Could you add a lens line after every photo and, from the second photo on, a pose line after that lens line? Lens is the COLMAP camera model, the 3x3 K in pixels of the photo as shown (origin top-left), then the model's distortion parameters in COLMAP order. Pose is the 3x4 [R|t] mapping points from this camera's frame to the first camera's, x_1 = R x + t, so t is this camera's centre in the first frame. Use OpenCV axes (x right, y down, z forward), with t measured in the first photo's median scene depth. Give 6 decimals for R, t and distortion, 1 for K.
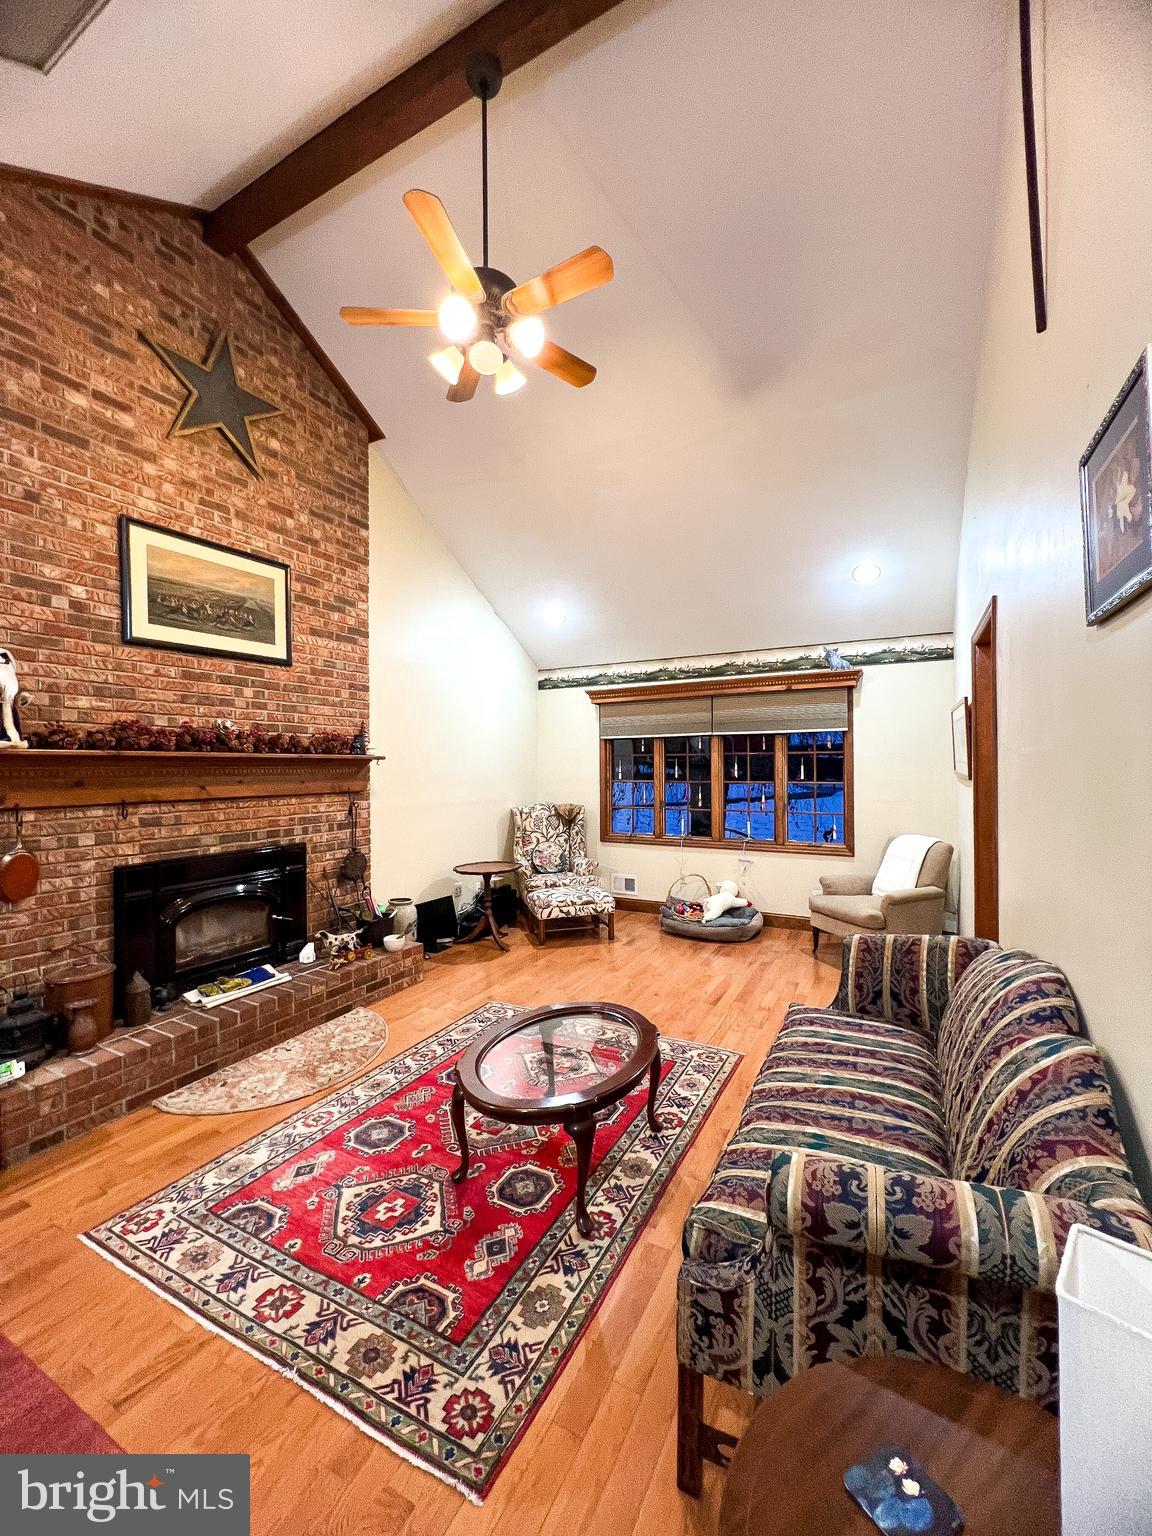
lens RADIAL K [[617.9, 0, 577.4], [0, 617.9, 768.1], [0, 0, 1]] dist [-0.000437, -0.000088]
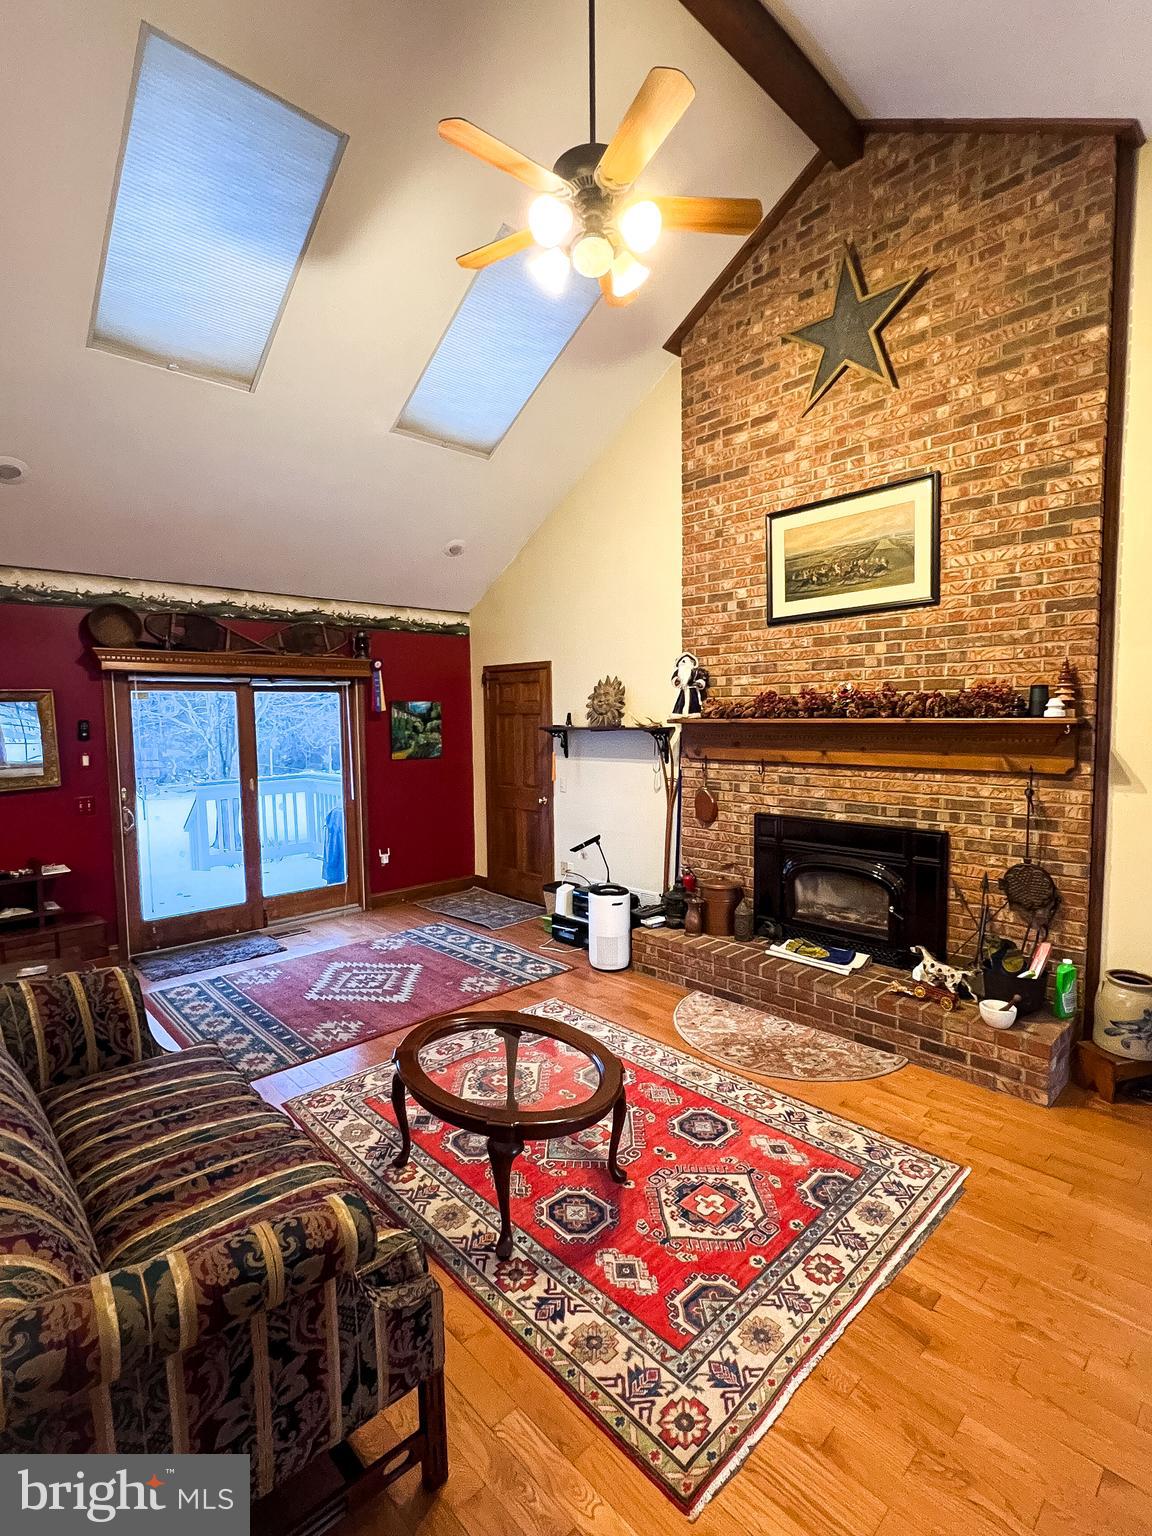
lens RADIAL K [[721.9, 0, 575.9], [0, 721.9, 768.8], [0, 0, 1]] dist [-0.004751, -0.000016]
pose [[-0.317061, 0.084882, -0.944599, 0.634415], [0.015170, 0.996313, 0.084437, -0.047671], [0.948284, 0.012442, -0.317180, 0.989966]]
